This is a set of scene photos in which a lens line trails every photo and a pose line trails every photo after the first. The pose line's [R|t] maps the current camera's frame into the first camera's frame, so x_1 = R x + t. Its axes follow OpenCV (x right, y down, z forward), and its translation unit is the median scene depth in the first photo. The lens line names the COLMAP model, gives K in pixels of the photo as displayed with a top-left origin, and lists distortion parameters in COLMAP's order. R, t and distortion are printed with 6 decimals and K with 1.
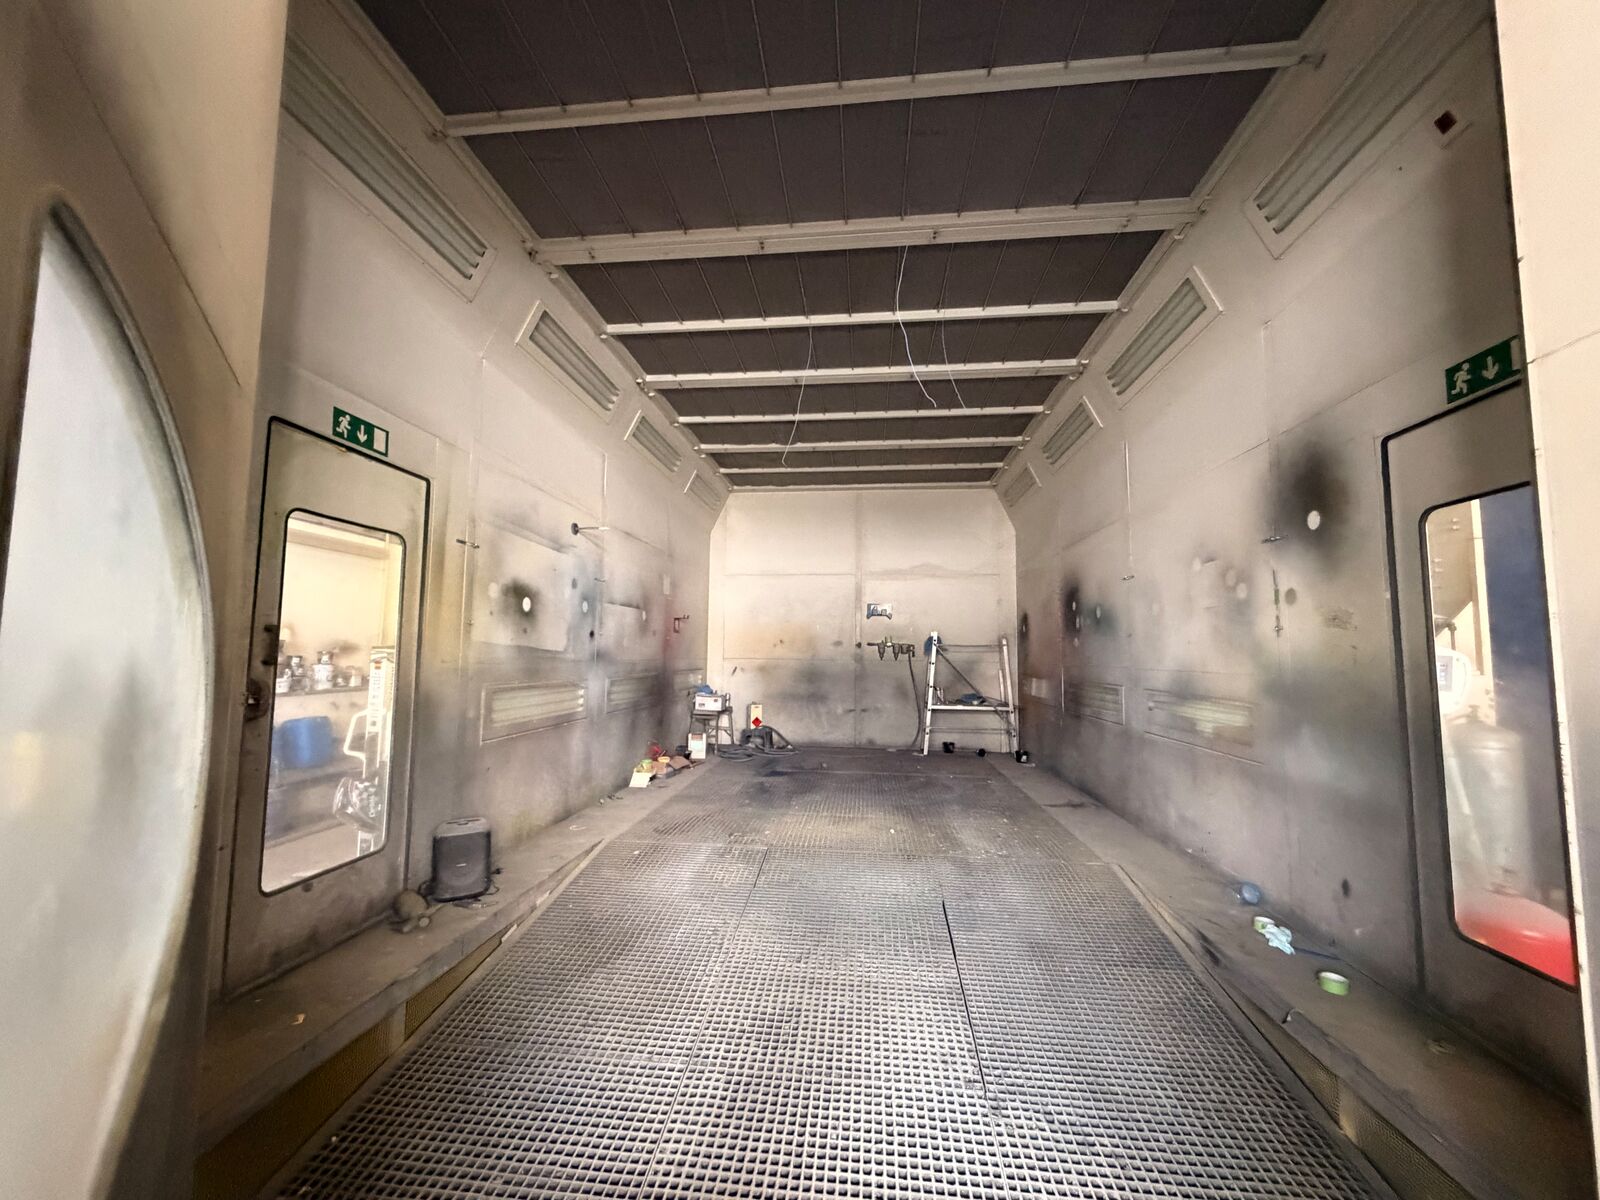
lens RADIAL K [[636.4, 0, 795.1], [0, 636.4, 600.9], [0, 0, 1]] dist [-0.000529, 0.000031]
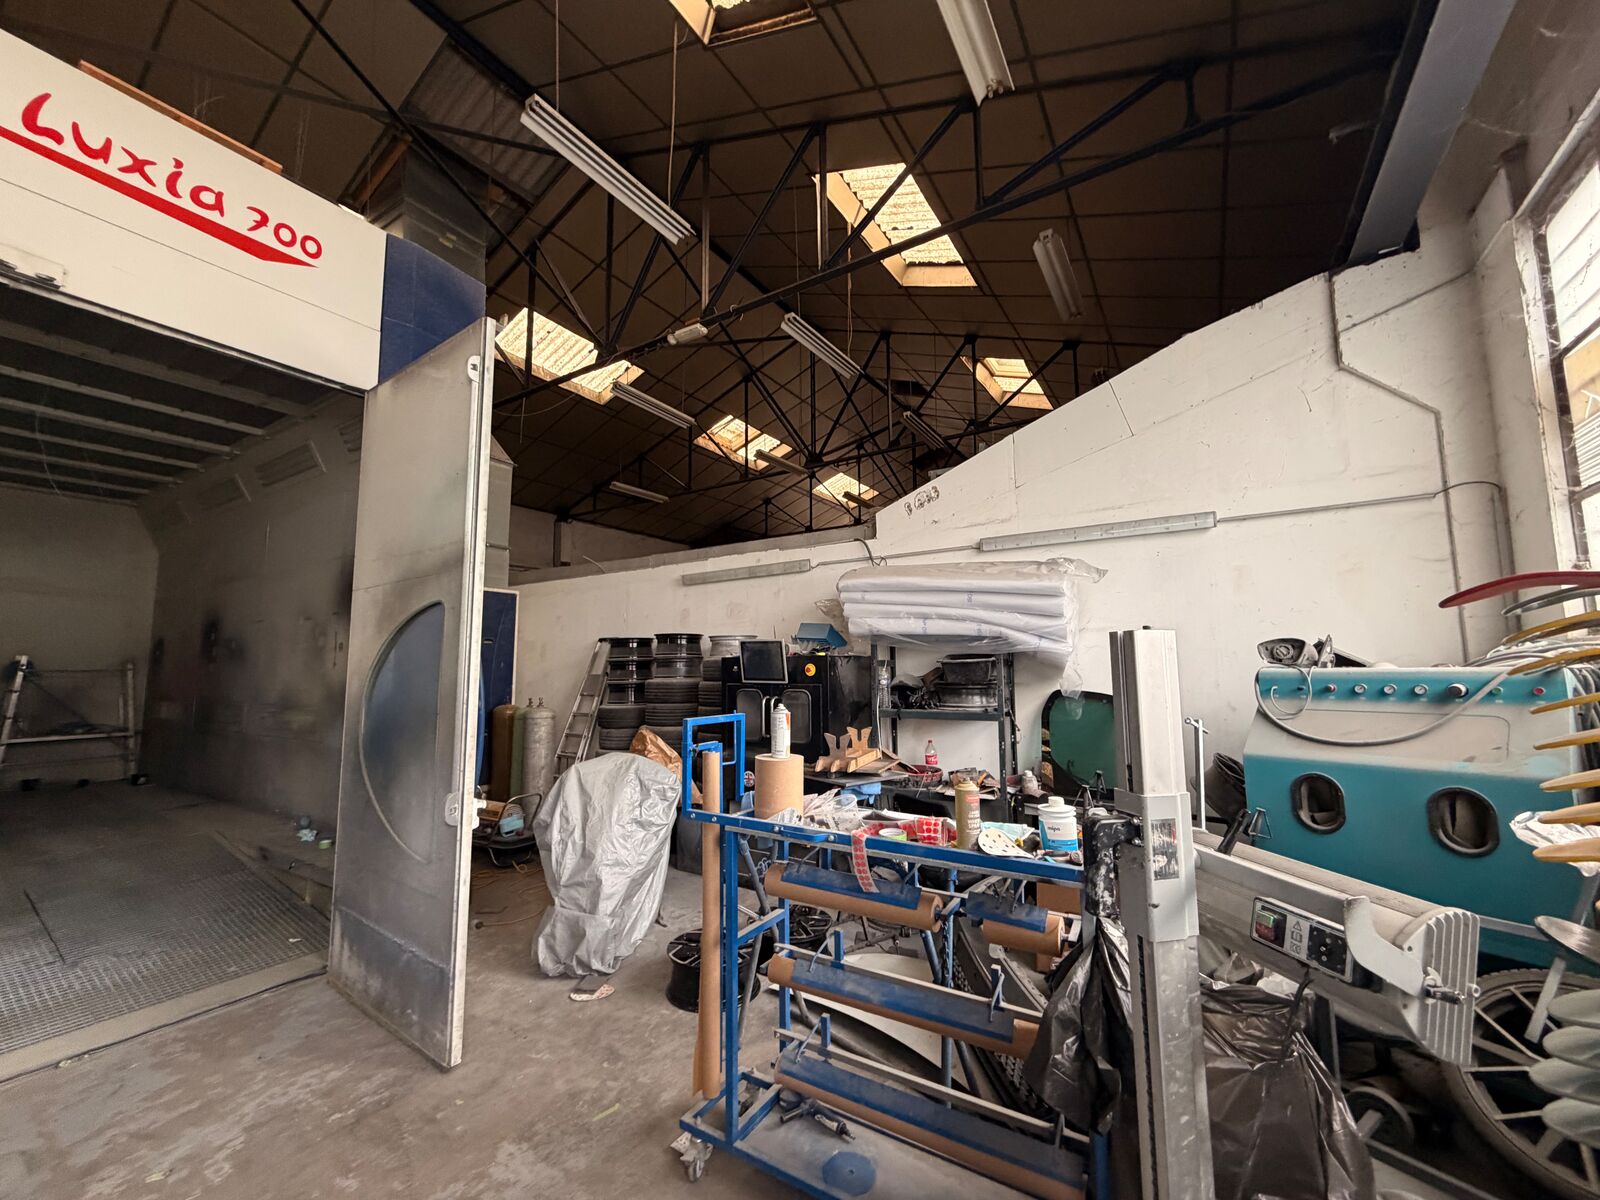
lens RADIAL K [[636.4, 0, 795.1], [0, 636.4, 600.9], [0, 0, 1]] dist [-0.000529, 0.000031]
pose [[0.441387, 0.078113, 0.893910, -0.125024], [-0.060261, 0.996535, -0.057326, -0.049490], [-0.895291, -0.028565, 0.444565, -0.426115]]
